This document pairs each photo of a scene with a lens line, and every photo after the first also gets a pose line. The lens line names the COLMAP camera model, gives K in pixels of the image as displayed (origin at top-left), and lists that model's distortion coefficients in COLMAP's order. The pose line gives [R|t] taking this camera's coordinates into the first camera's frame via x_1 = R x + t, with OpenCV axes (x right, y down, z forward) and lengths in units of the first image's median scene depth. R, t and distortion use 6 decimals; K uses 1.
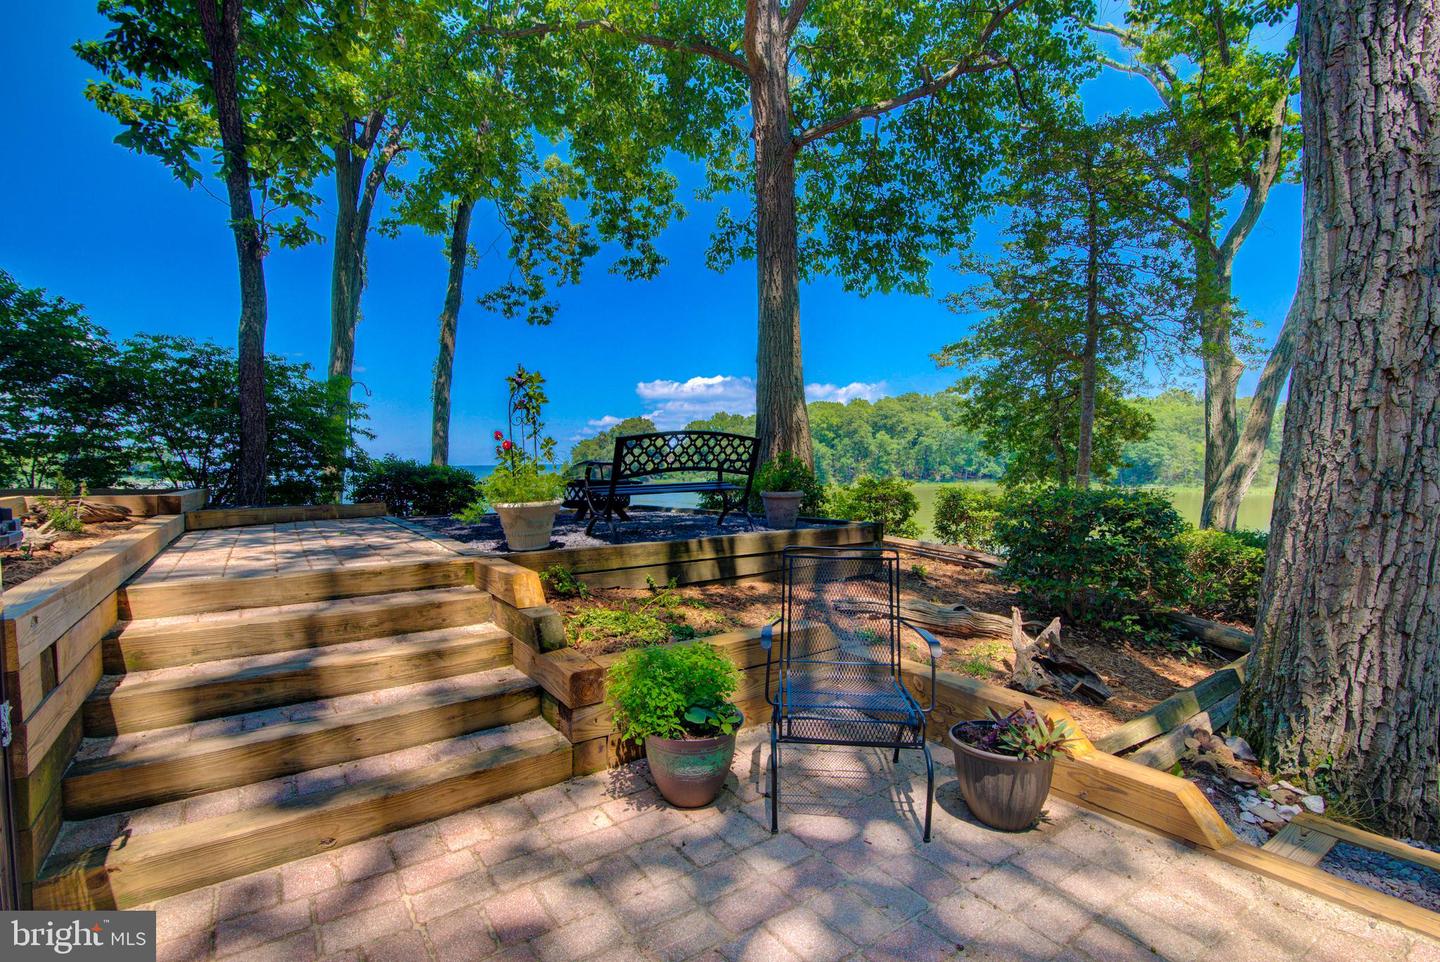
lens RADIAL K [[679.7, 0, 713.4], [0, 679.7, 491.3], [0, 0, 1]] dist [-0.021758, 0.002850]
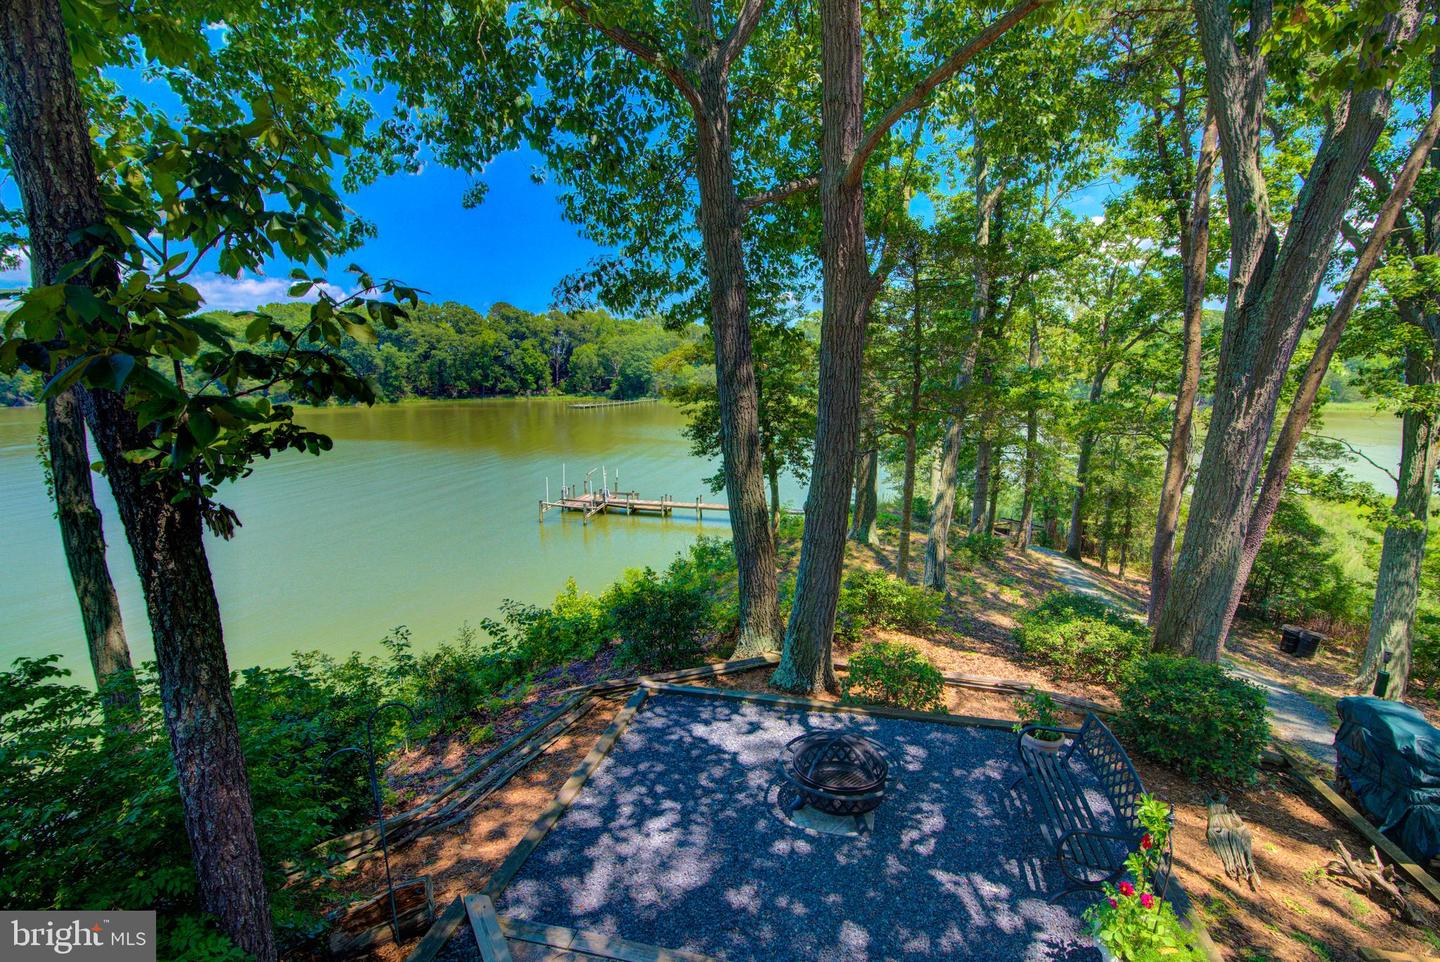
lens RADIAL K [[679.7, 0, 699.5], [0, 679.7, 480.0], [0, 0, 1]] dist [-0.021758, 0.002850]
pose [[0.744920, -0.108282, 0.658308, -0.299825], [0.014857, 0.989189, 0.145895, -0.179045], [-0.666989, -0.098899, 0.738475, 0.226486]]
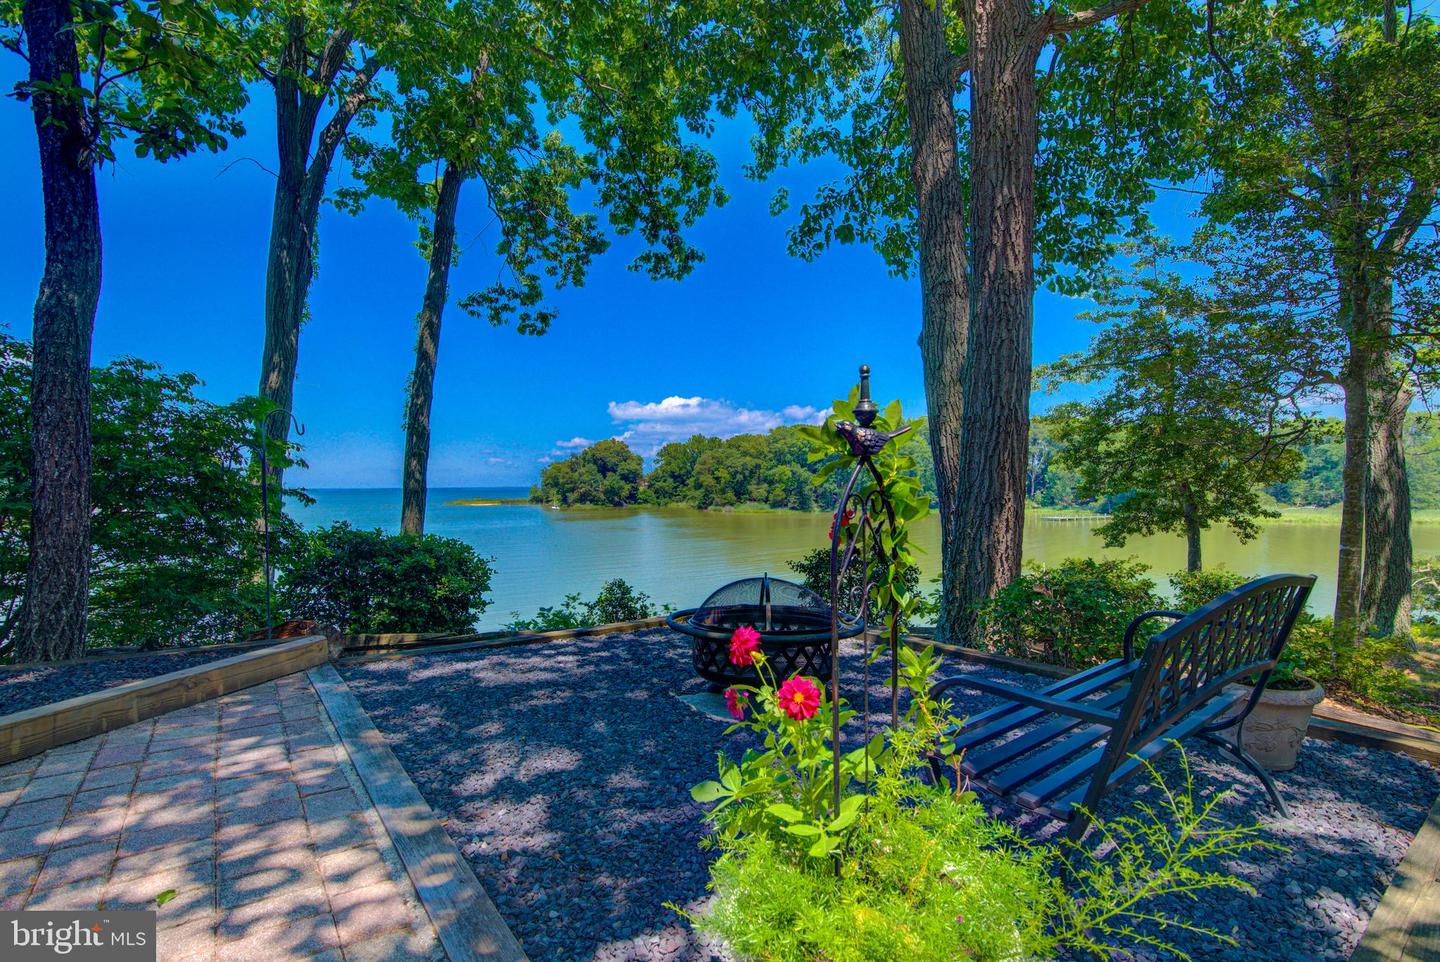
lens RADIAL K [[679.7, 0, 711.7], [0, 679.7, 491.9], [0, 0, 1]] dist [-0.021758, 0.002850]
pose [[0.998908, 0.007497, 0.046123, -0.089884], [-0.006127, 0.999538, -0.029769, -0.035160], [-0.046325, 0.029454, 0.998492, 0.197721]]
